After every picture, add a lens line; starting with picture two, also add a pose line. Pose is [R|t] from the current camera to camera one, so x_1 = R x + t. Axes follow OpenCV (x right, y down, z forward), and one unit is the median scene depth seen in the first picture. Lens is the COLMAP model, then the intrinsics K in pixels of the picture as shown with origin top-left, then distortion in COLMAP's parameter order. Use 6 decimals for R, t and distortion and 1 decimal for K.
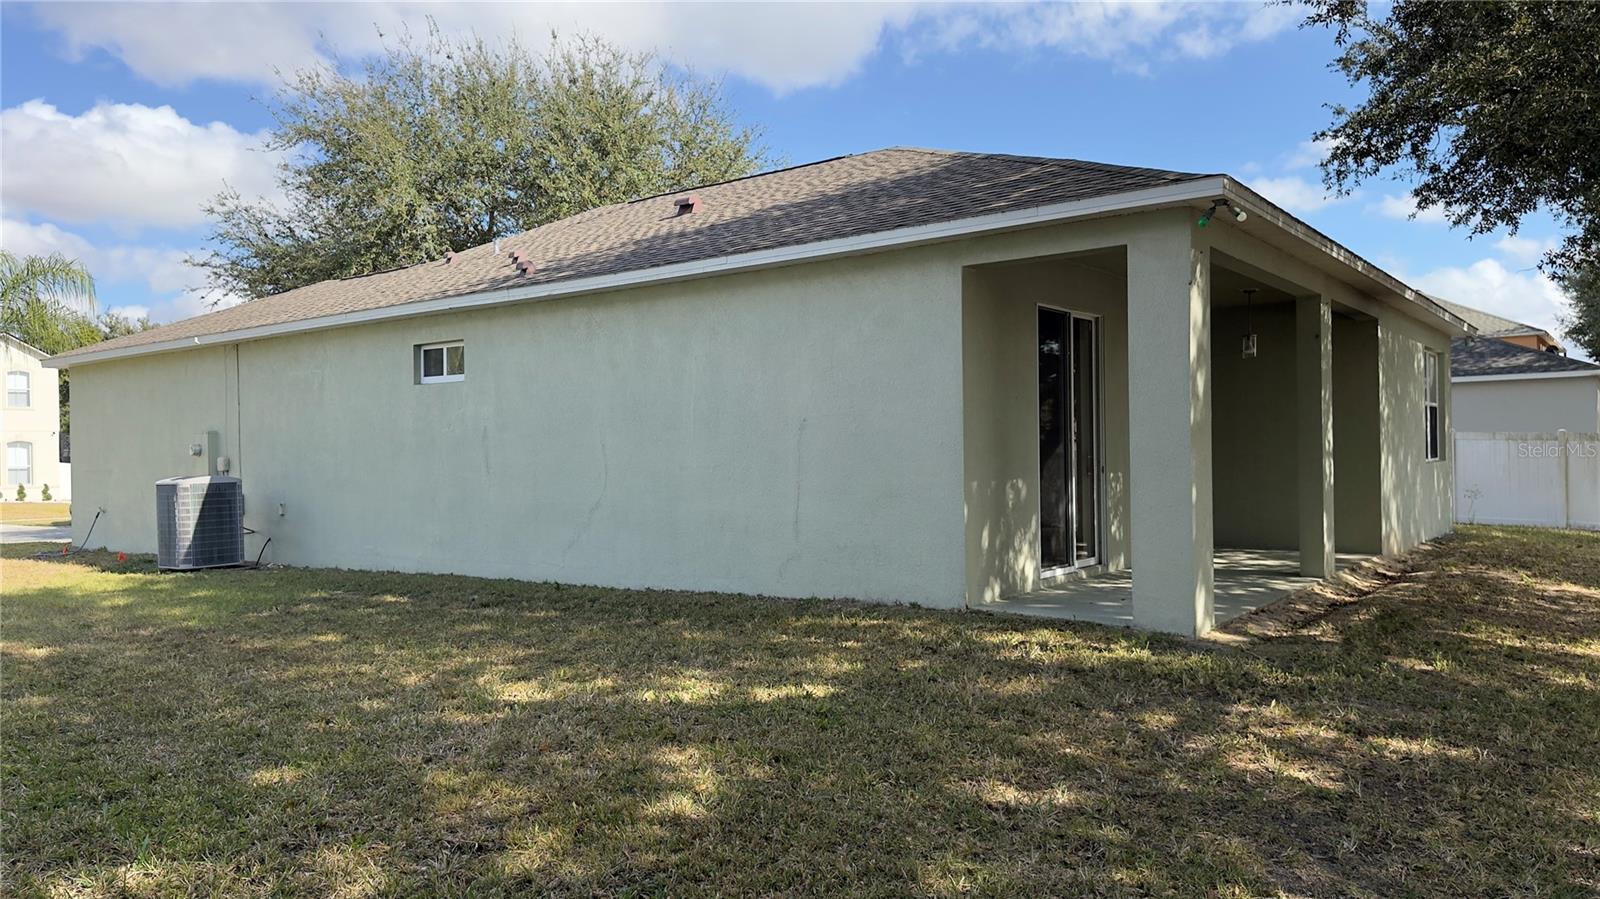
lens RADIAL K [[1066.5, 0, 799.1], [0, 1066.5, 449.5], [0, 0, 1]] dist [-0.003512, -0.002202]
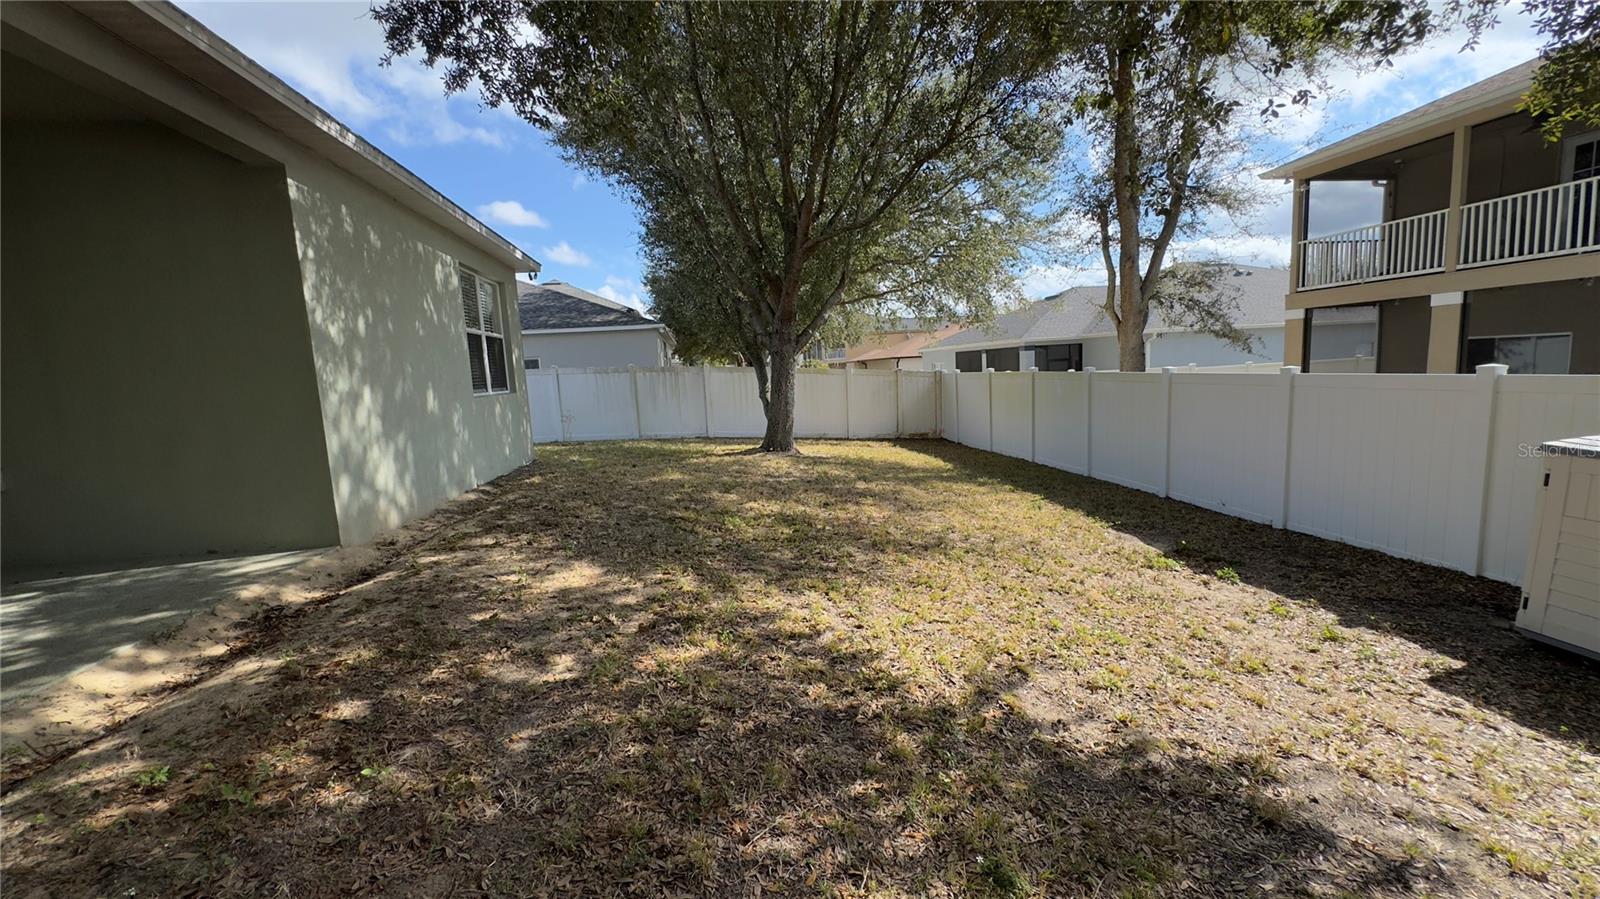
lens RADIAL K [[643.0, 0, 800.9], [0, 643.0, 447.9], [0, 0, 1]] dist [-0.003303, 0.000562]
pose [[0.668132, -0.107850, 0.736185, 0.327237], [0.037947, 0.993090, 0.111048, 0.004842], [-0.743074, -0.046259, 0.667608, 0.384999]]
